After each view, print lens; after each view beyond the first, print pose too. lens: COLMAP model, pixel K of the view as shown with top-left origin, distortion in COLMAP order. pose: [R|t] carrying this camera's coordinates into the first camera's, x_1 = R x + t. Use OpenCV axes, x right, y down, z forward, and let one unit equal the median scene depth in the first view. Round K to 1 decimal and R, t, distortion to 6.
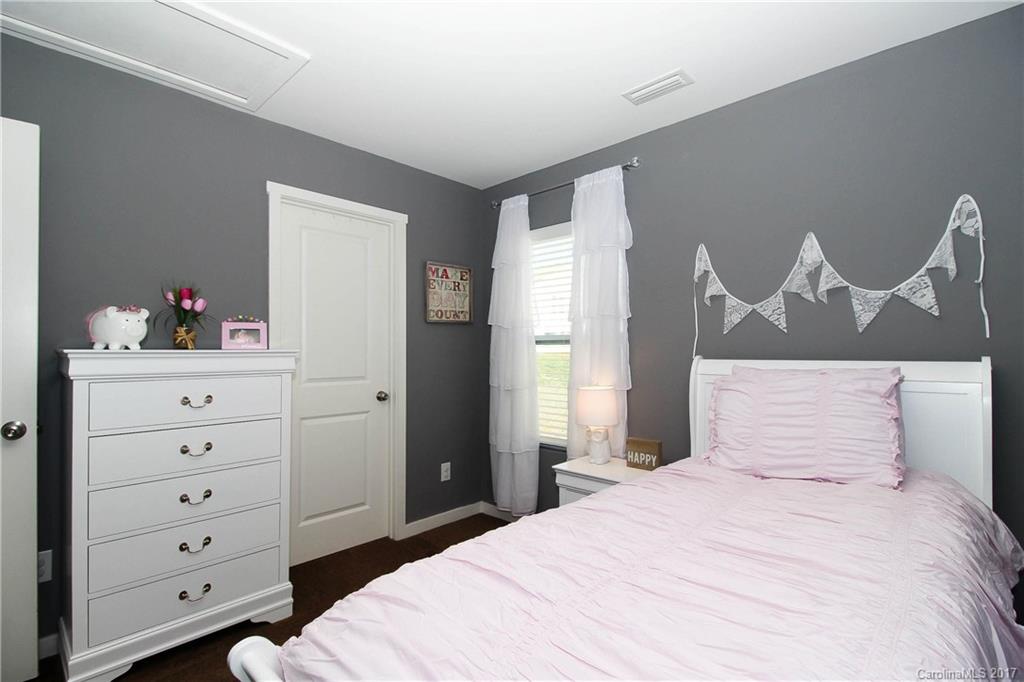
lens RADIAL K [[477.9, 0, 511.4], [0, 477.9, 349.6], [0, 0, 1]] dist [0.002123, -0.000173]
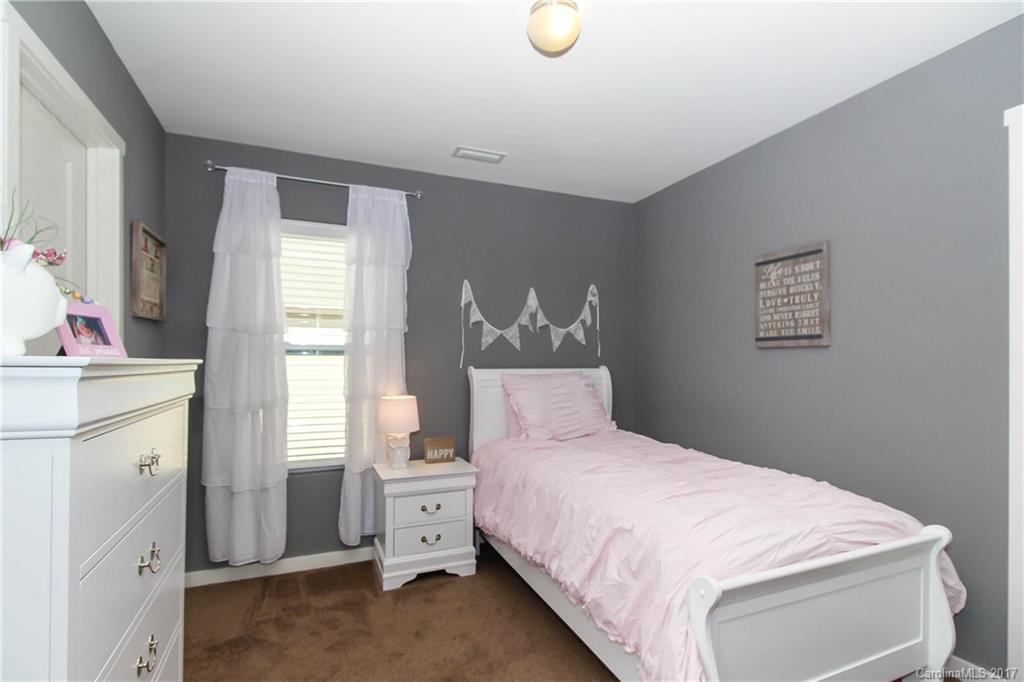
lens RADIAL K [[496.0, 0, 513.2], [0, 496.0, 368.3], [0, 0, 1]] dist [0.001310, -0.000388]
pose [[0.392443, -0.001909, 0.919774, -0.808000], [-0.001502, 0.999995, 0.002716, 0.014227], [-0.919775, -0.002447, 0.392439, 0.369413]]
